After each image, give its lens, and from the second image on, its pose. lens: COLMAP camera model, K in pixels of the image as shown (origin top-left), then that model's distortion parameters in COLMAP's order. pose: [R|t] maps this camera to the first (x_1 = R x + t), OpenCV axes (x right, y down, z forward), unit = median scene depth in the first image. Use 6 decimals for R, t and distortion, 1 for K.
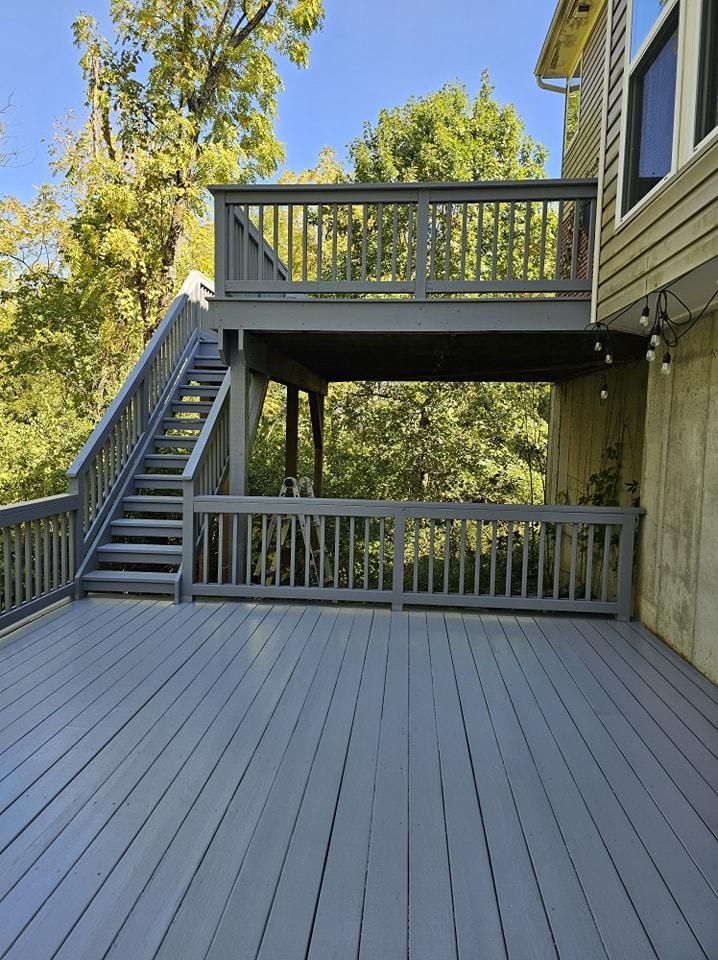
lens RADIAL K [[660.0, 0, 359.5], [0, 660.0, 479.4], [0, 0, 1]] dist [0.010894, 0.000116]
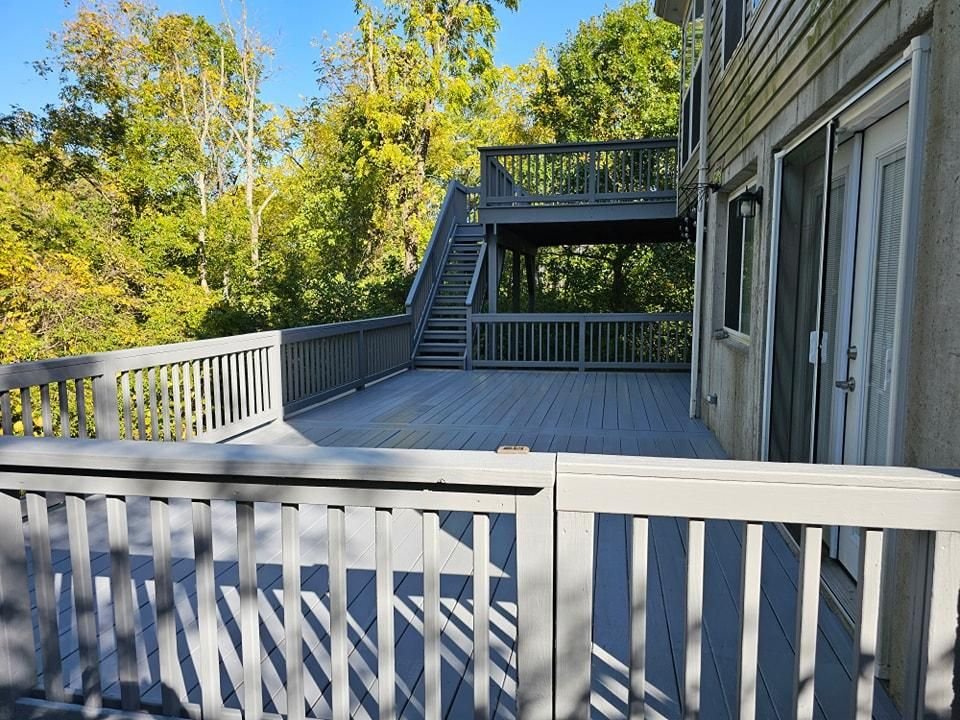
lens RADIAL K [[660.0, 0, 480.6], [0, 660.0, 363.0], [0, 0, 1]] dist [0.010894, 0.000116]
pose [[0.991919, -0.012499, -0.126255, 0.008503], [0.016340, 0.999433, 0.029433, 0.109648], [0.125815, -0.031258, 0.991561, -0.853900]]
